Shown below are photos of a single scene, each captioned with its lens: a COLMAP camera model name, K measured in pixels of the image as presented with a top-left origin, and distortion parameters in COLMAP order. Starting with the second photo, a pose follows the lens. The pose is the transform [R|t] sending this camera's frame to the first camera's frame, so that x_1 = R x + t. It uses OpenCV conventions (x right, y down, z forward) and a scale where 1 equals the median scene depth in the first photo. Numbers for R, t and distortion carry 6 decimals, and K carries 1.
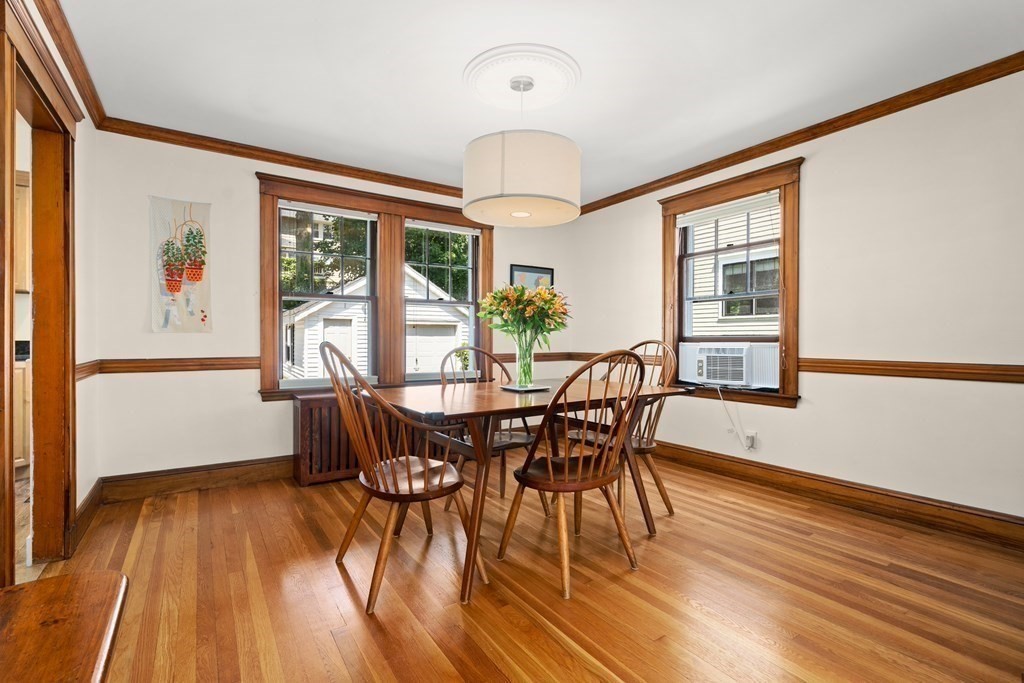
lens RADIAL K [[471.0, 0, 507.5], [0, 471.0, 341.7], [0, 0, 1]] dist [-0.010961, 0.000516]
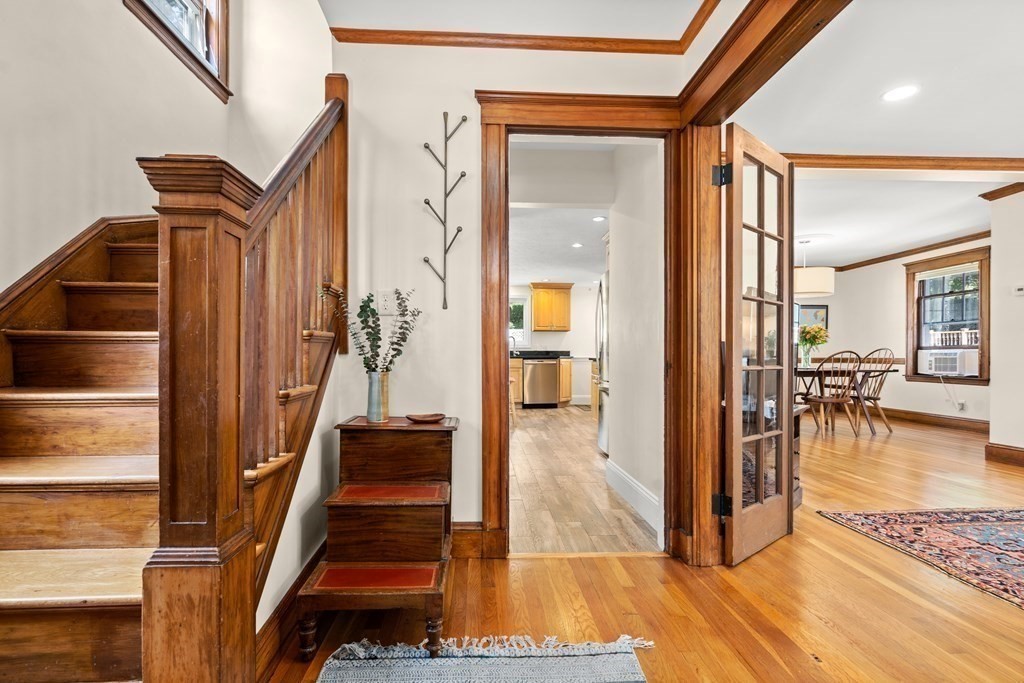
lens RADIAL K [[471.0, 0, 491.7], [0, 471.0, 357.9], [0, 0, 1]] dist [-0.010961, 0.000516]
pose [[0.848152, 0.001463, -0.529750, -0.038978], [-0.000946, 0.999999, 0.001247, 0.031215], [0.529751, -0.000557, 0.848153, -1.299425]]
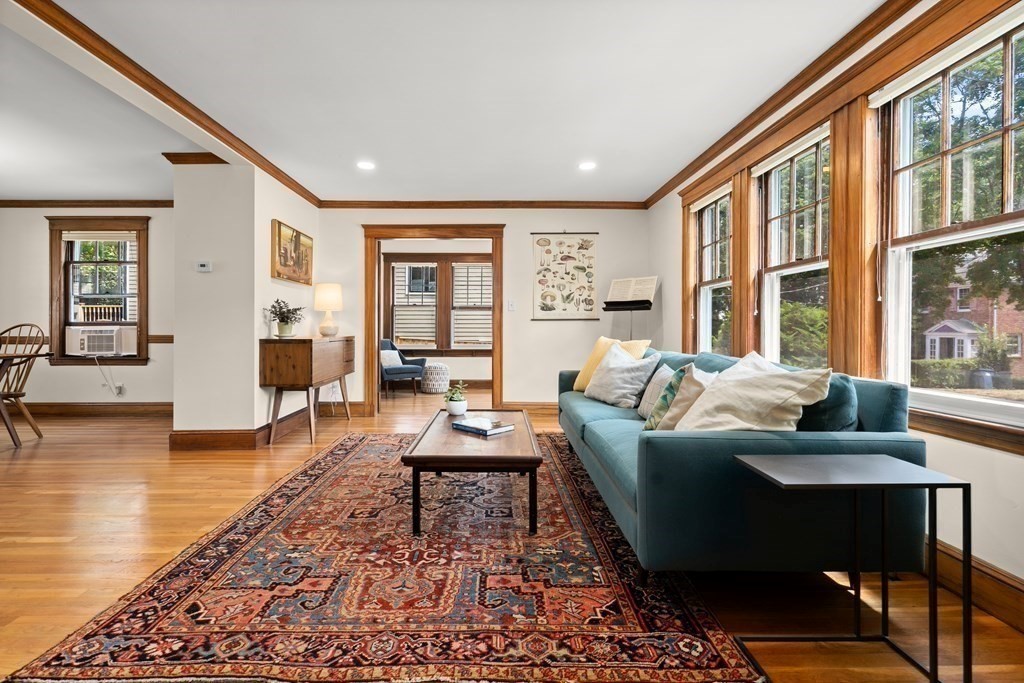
lens RADIAL K [[471.0, 0, 509.4], [0, 471.0, 332.2], [0, 0, 1]] dist [-0.010961, 0.000516]
pose [[0.538175, -0.003506, 0.842826, -0.082666], [0.001979, 0.999994, 0.002896, 0.018993], [-0.842831, 0.000110, 0.538179, -0.863335]]
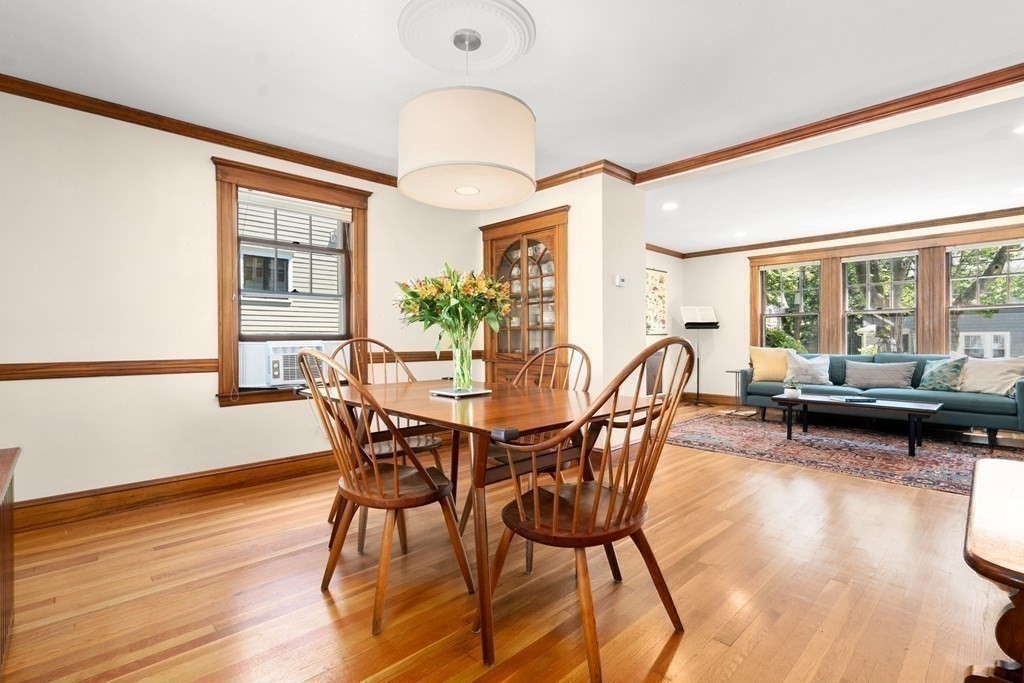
lens RADIAL K [[471.0, 0, 510.8], [0, 471.0, 346.5], [0, 0, 1]] dist [-0.010961, 0.000516]
pose [[-0.178904, -0.003684, 0.983860, -0.581720], [0.014376, 0.999876, 0.006358, 0.013024], [-0.983762, 0.015282, -0.178829, 0.742160]]
